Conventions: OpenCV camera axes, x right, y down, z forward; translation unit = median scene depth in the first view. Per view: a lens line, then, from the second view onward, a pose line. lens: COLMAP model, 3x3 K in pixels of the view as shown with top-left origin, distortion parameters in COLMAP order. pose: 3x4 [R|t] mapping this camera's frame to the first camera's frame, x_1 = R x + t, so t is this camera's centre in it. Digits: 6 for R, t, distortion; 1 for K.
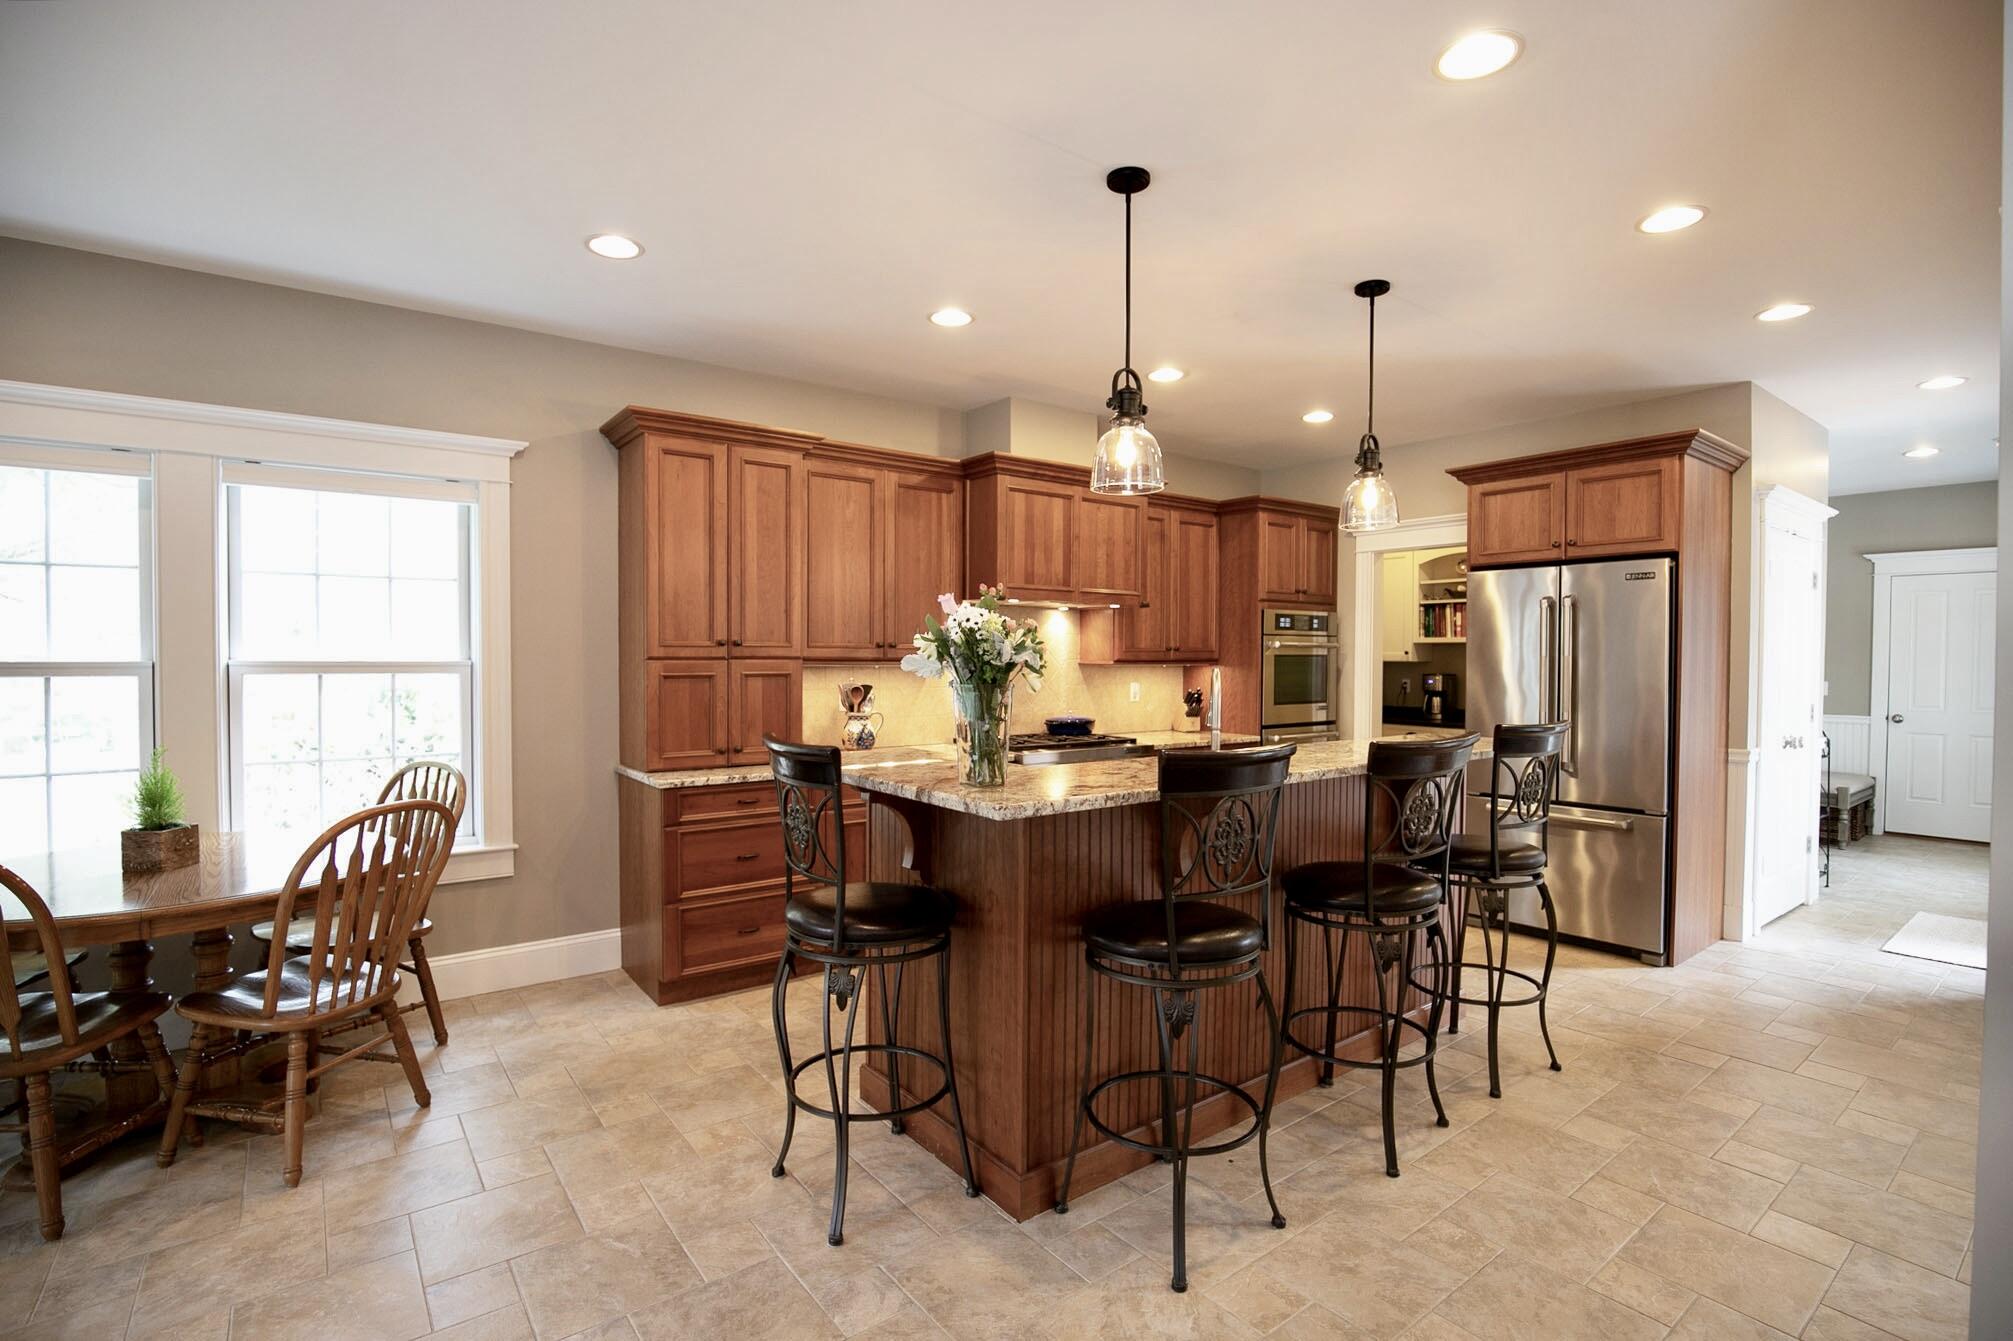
lens RADIAL K [[938.0, 0, 1006.2], [0, 938.0, 665.9], [0, 0, 1]] dist [-0.033925, 0.000132]
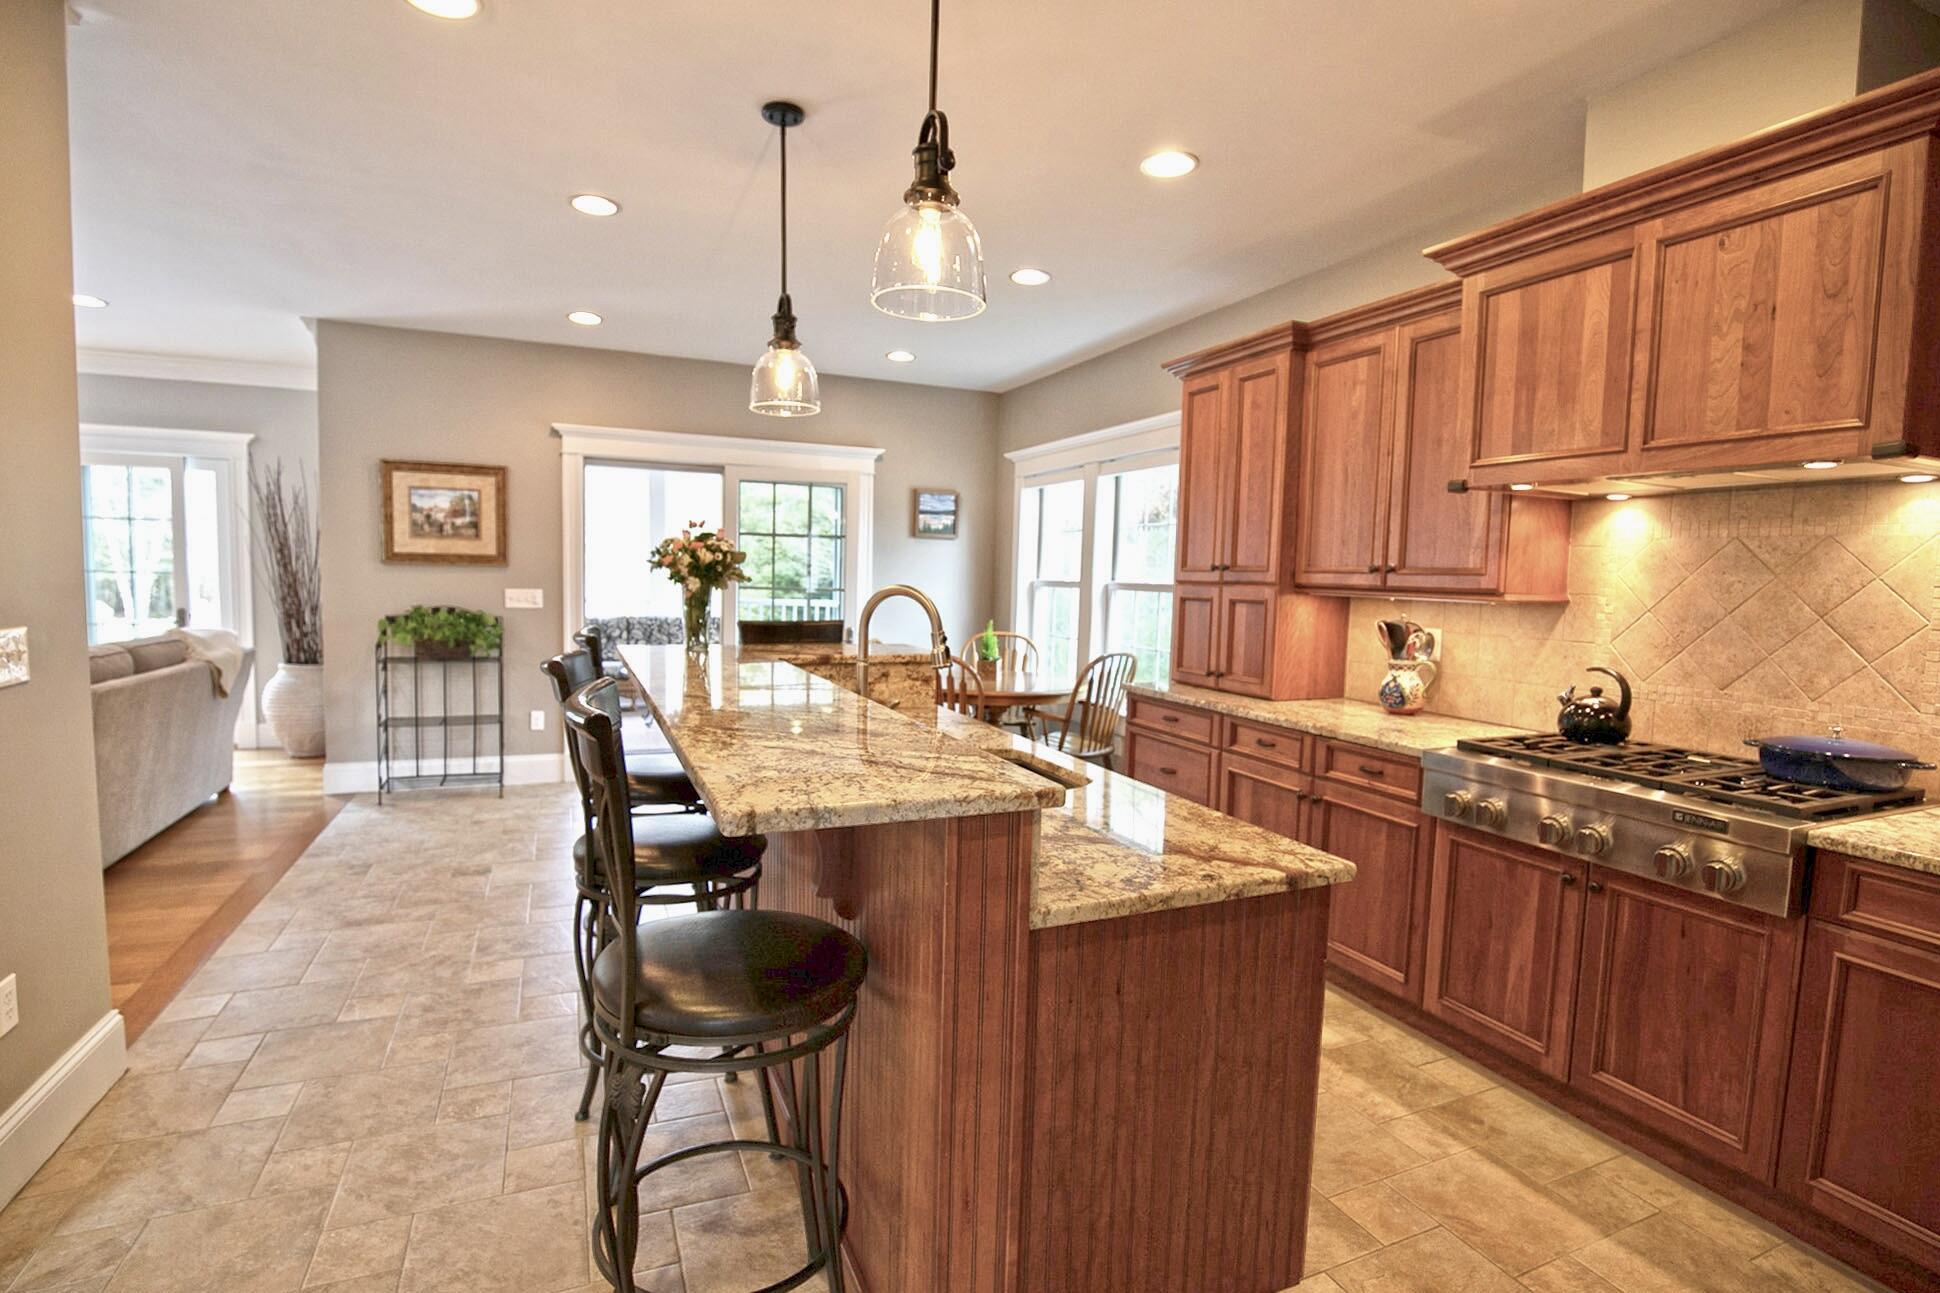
lens RADIAL K [[921.9, 0, 970.0], [0, 921.9, 646.5], [0, 0, 1]] dist [-0.036941, -0.000332]
pose [[-0.233039, 0.068424, -0.970057, 0.729920], [-0.034708, 0.996301, 0.078613, -0.008070], [0.971848, 0.051988, -0.229802, 0.964560]]
